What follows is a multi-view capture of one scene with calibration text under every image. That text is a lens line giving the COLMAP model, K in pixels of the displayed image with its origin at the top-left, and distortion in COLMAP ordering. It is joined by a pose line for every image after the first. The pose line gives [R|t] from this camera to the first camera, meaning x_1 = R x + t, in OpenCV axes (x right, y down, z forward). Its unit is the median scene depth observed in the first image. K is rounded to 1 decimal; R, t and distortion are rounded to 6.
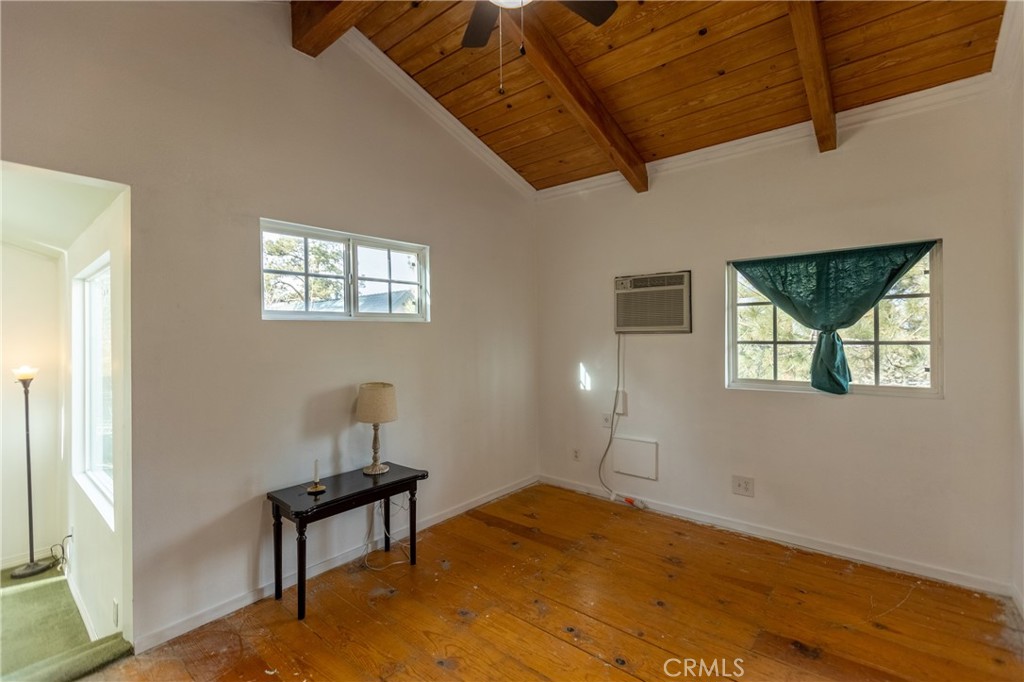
lens RADIAL K [[456.0, 0, 516.3], [0, 456.0, 333.4], [0, 0, 1]] dist [-0.001705, -0.000126]
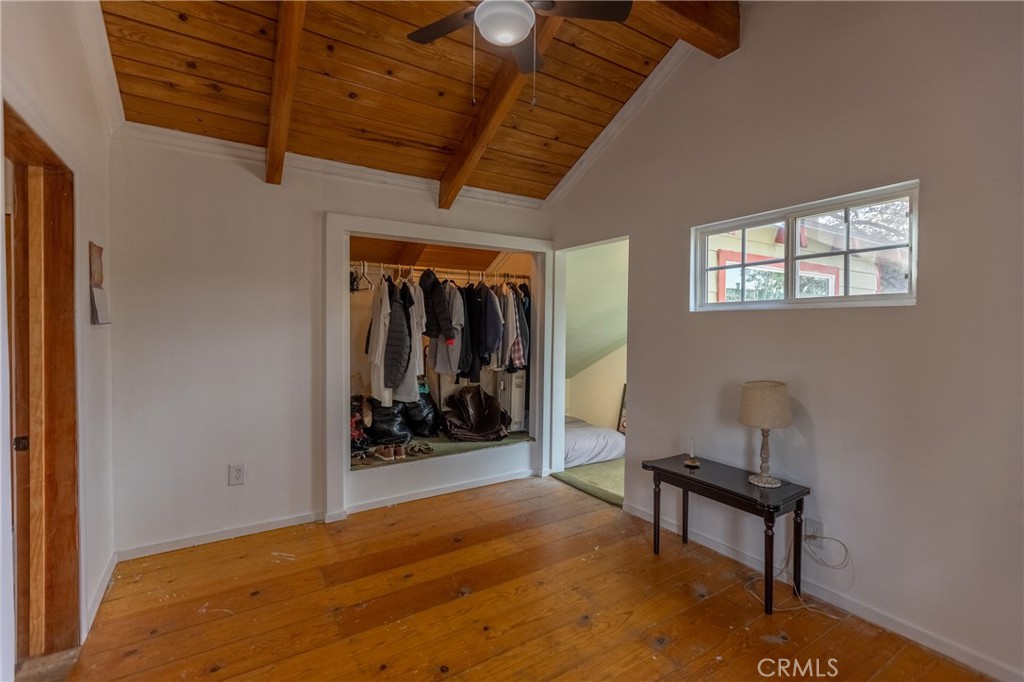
lens RADIAL K [[456.0, 0, 516.3], [0, 456.0, 333.4], [0, 0, 1]] dist [-0.001705, -0.000126]
pose [[-0.305526, 0.022294, -0.951923, 0.669938], [-0.001222, 0.999716, 0.023806, -0.001045], [0.952183, 0.008436, -0.305411, 0.838369]]
